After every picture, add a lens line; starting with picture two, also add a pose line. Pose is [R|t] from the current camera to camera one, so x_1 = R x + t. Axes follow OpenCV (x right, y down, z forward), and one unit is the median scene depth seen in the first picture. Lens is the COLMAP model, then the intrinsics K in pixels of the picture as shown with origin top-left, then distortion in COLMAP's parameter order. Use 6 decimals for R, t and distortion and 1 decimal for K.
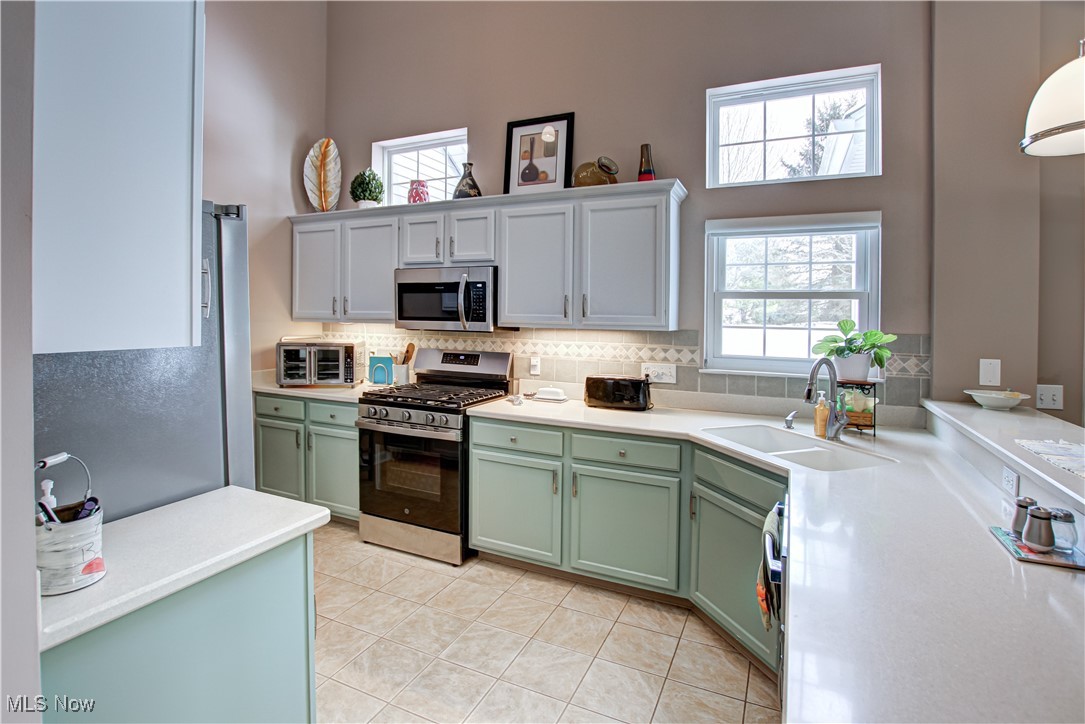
lens RADIAL K [[536.1, 0, 537.8], [0, 536.1, 322.5], [0, 0, 1]] dist [-0.034595, -0.000012]
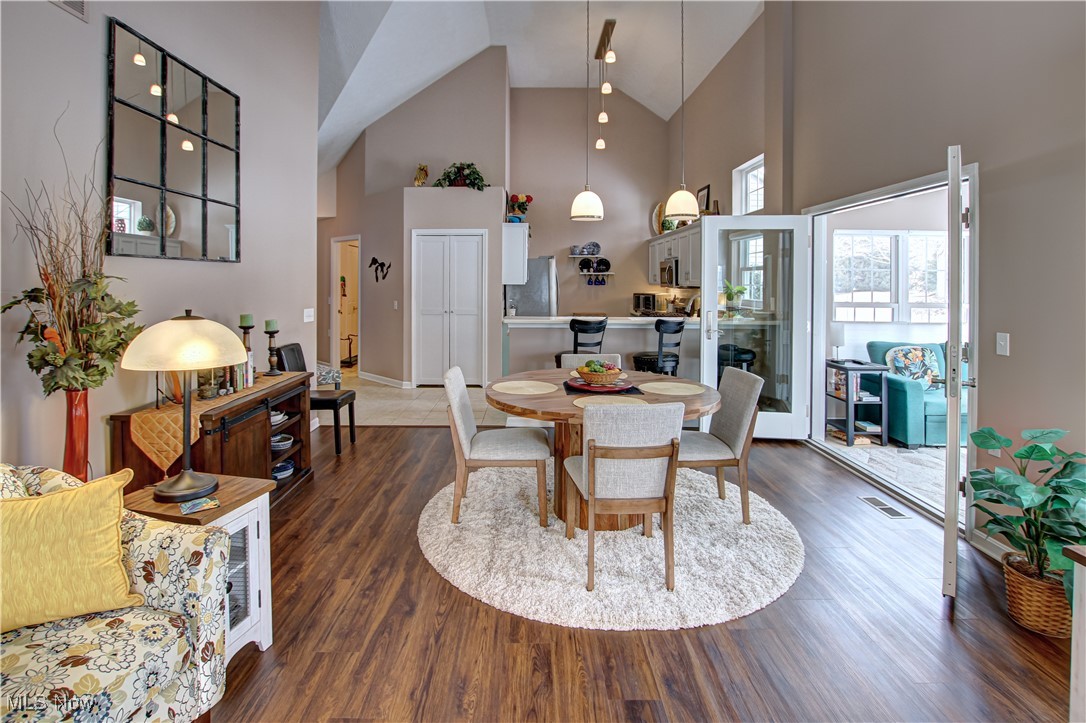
lens RADIAL K [[547.5, 0, 540.7], [0, 547.5, 280.9], [0, 0, 1]] dist [-0.025067, 0.000445]
pose [[0.444508, -0.012683, -0.895685, 1.664085], [-0.018900, 0.999544, -0.023534, 0.050852], [0.895575, 0.027389, 0.444066, -0.537380]]
